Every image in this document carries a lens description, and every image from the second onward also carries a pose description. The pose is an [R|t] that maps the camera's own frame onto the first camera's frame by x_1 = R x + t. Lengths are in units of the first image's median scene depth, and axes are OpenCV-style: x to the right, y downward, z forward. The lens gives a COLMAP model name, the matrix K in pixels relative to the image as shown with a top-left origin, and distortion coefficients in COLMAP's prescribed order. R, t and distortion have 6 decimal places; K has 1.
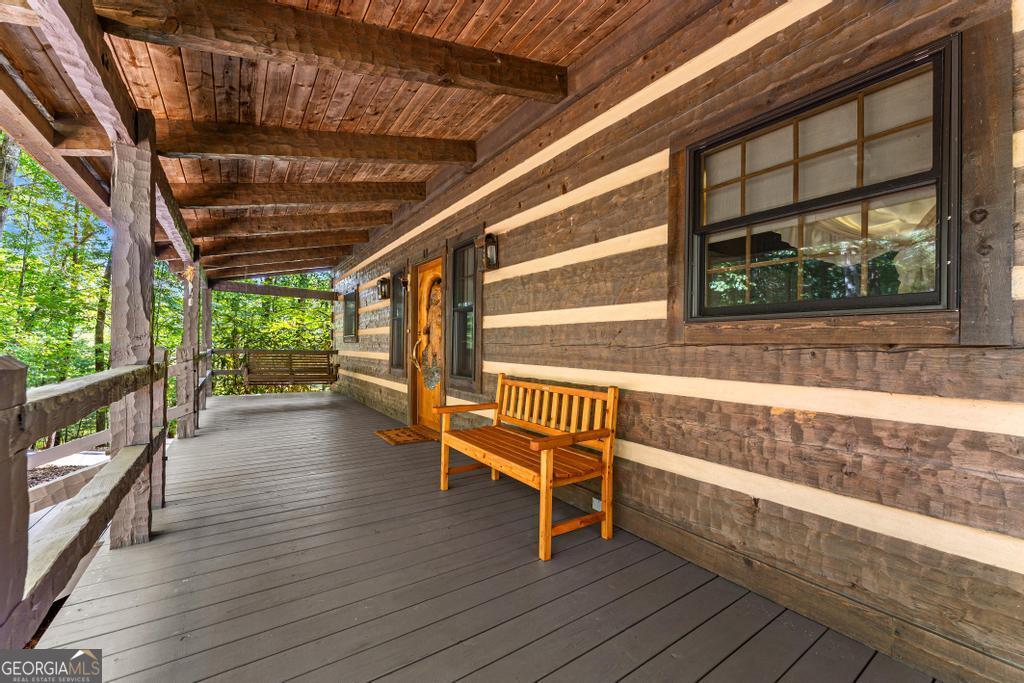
lens RADIAL K [[404.2, 0, 512.0], [0, 404.2, 341.5], [0, 0, 1]] dist [-0.000973, -0.000040]
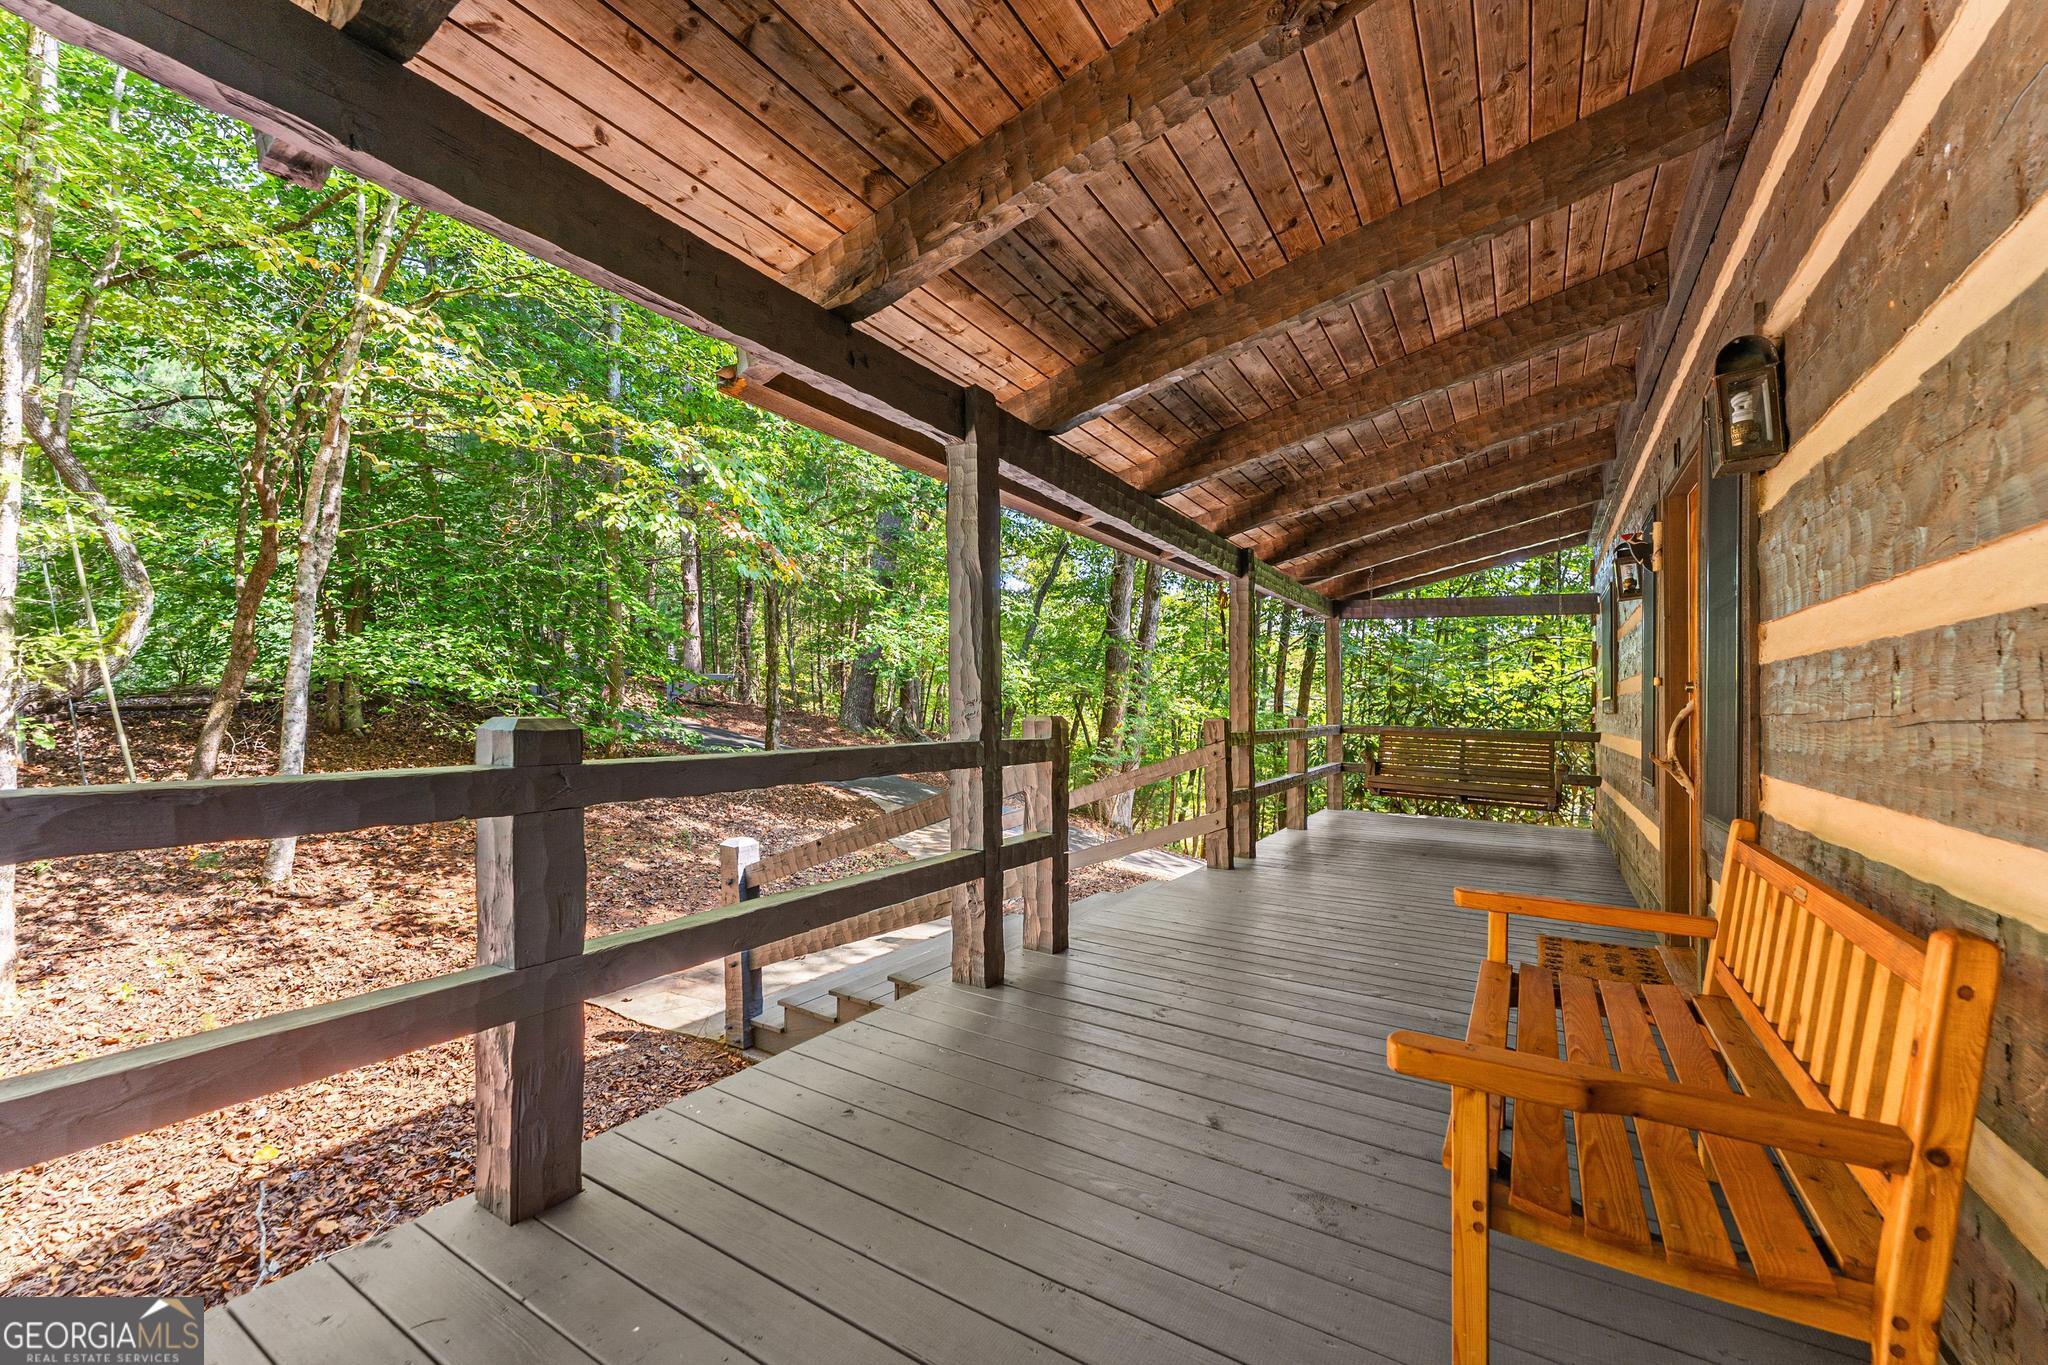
lens RADIAL K [[836.7, 0, 1020.7], [0, 836.7, 706.8], [0, 0, 1]] dist [-0.000111, 0.000144]
pose [[0.407506, -0.005964, -0.913183, 0.238010], [0.000433, 0.999980, -0.006338, 0.000730], [0.913202, 0.002188, 0.407501, 0.237626]]
